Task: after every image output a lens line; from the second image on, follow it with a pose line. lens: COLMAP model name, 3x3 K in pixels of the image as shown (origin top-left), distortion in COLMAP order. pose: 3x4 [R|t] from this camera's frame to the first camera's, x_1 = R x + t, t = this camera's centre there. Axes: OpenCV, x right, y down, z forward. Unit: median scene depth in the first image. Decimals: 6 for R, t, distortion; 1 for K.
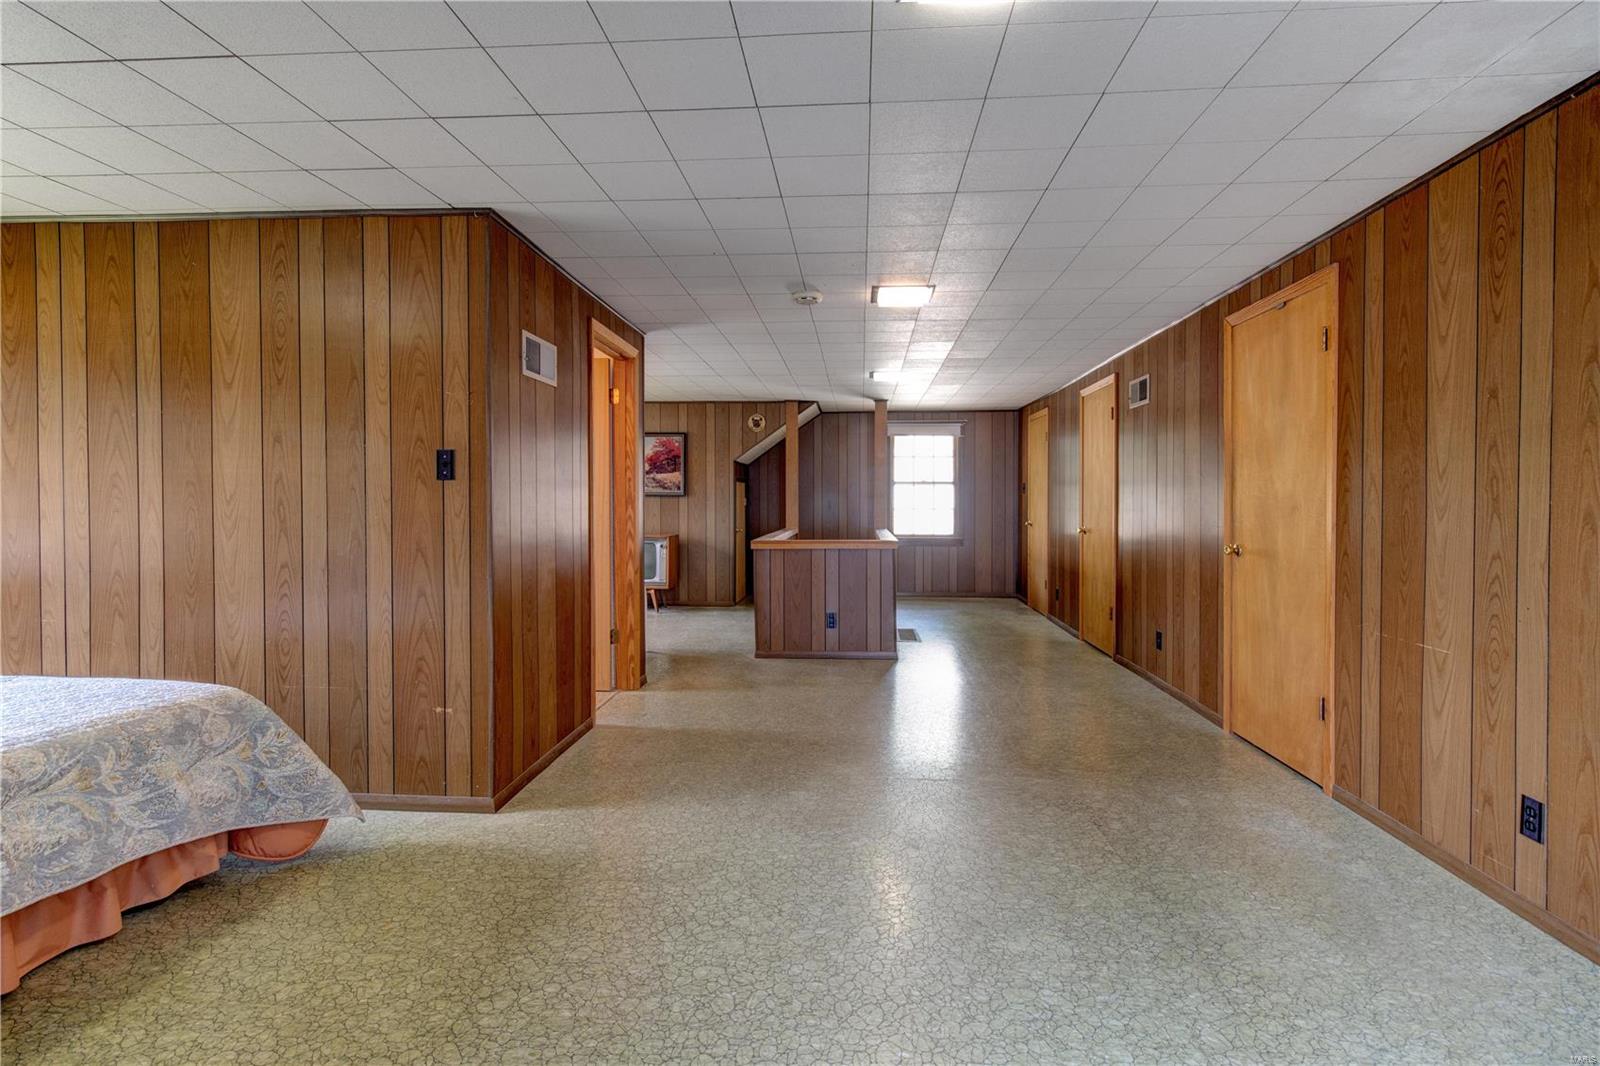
lens RADIAL K [[746.3, 0, 806.4], [0, 746.3, 513.3], [0, 0, 1]] dist [0.001234, -0.000300]
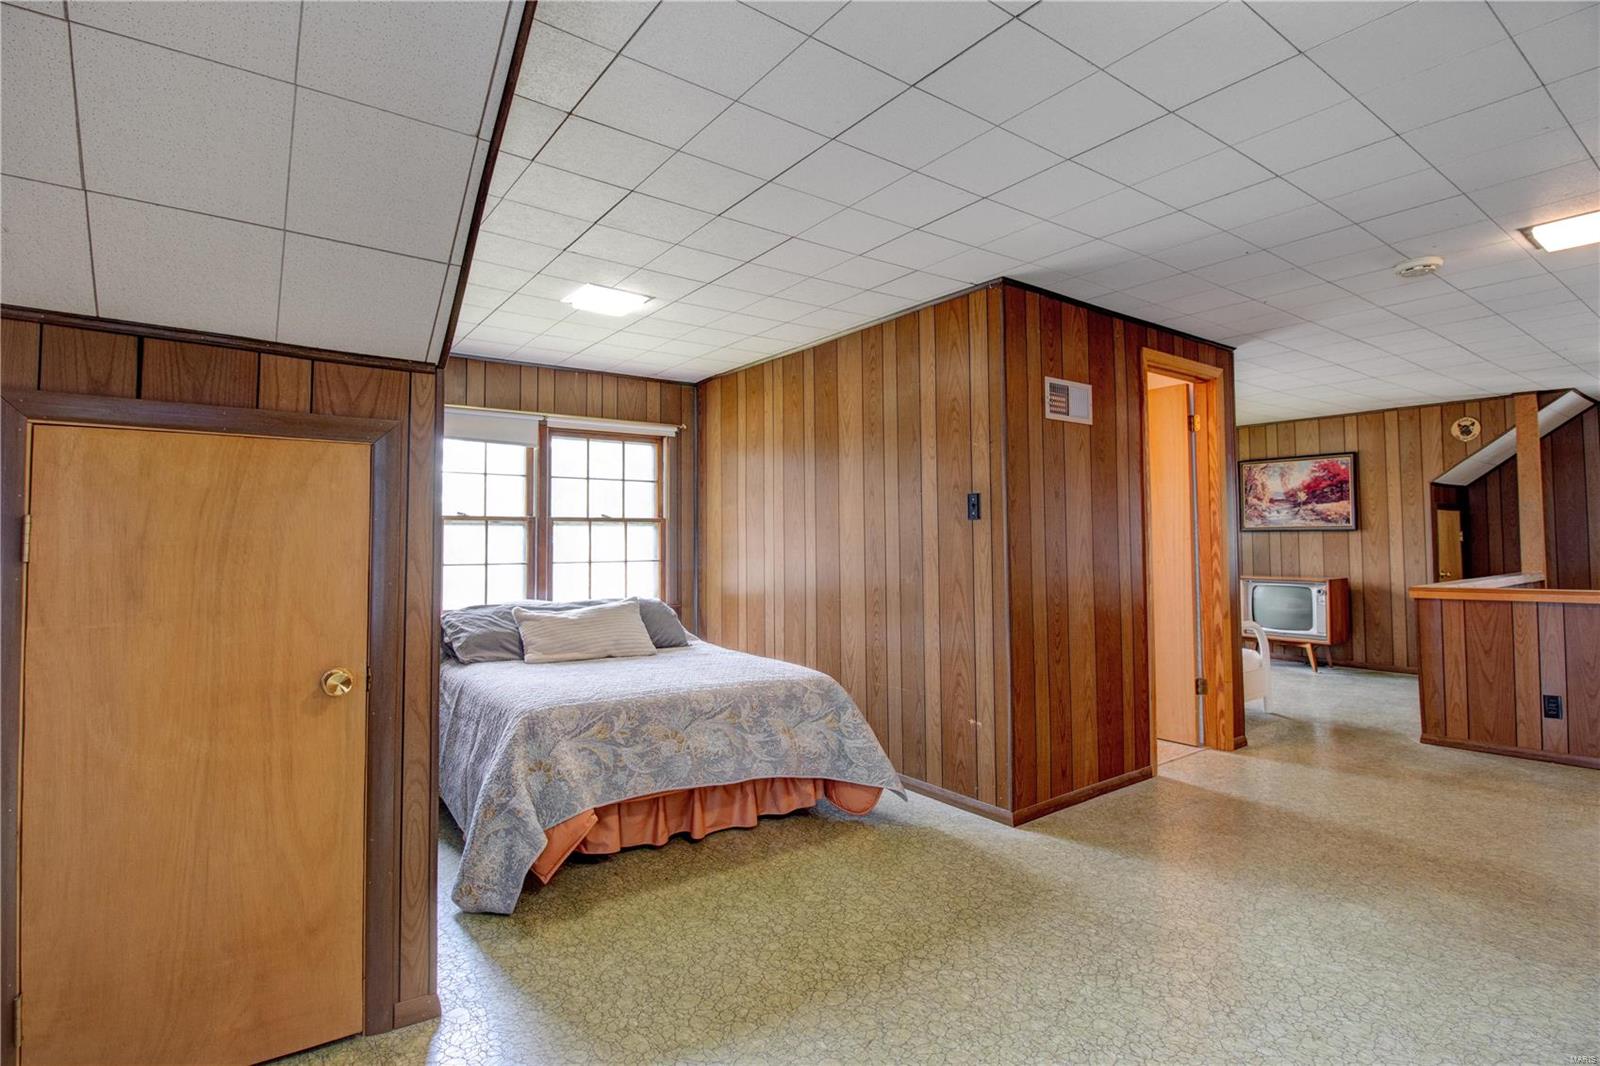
lens RADIAL K [[779.5, 0, 808.7], [0, 779.5, 515.8], [0, 0, 1]] dist [0.001017, -0.014471]
pose [[0.650938, -0.033901, -0.758374, 0.252868], [-0.002483, 0.998902, -0.046784, 0.005585], [0.759127, 0.032336, 0.650139, 0.027801]]
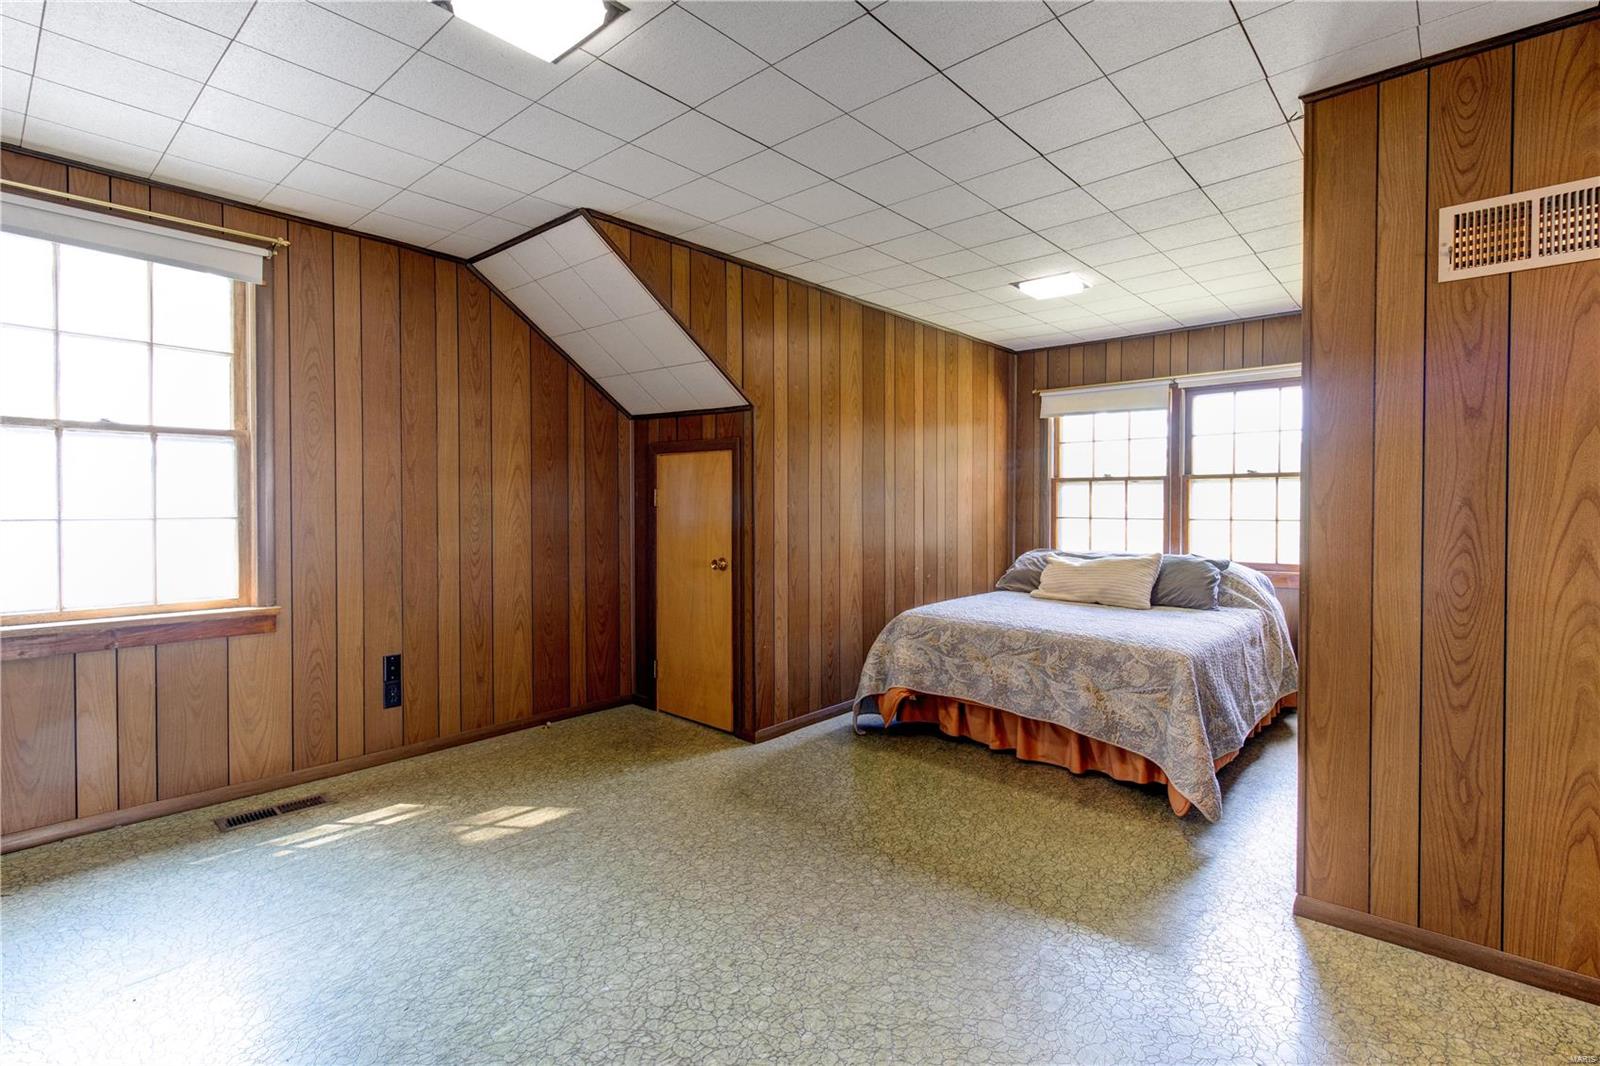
lens RADIAL K [[742.1, 0, 806.8], [0, 742.1, 514.1], [0, 0, 1]] dist [0.001466, 0.000283]
pose [[-0.607901, 0.007030, -0.793982, 0.446493], [-0.014060, 0.999709, 0.019617, -0.002078], [0.793888, 0.023089, -0.607625, 1.028289]]
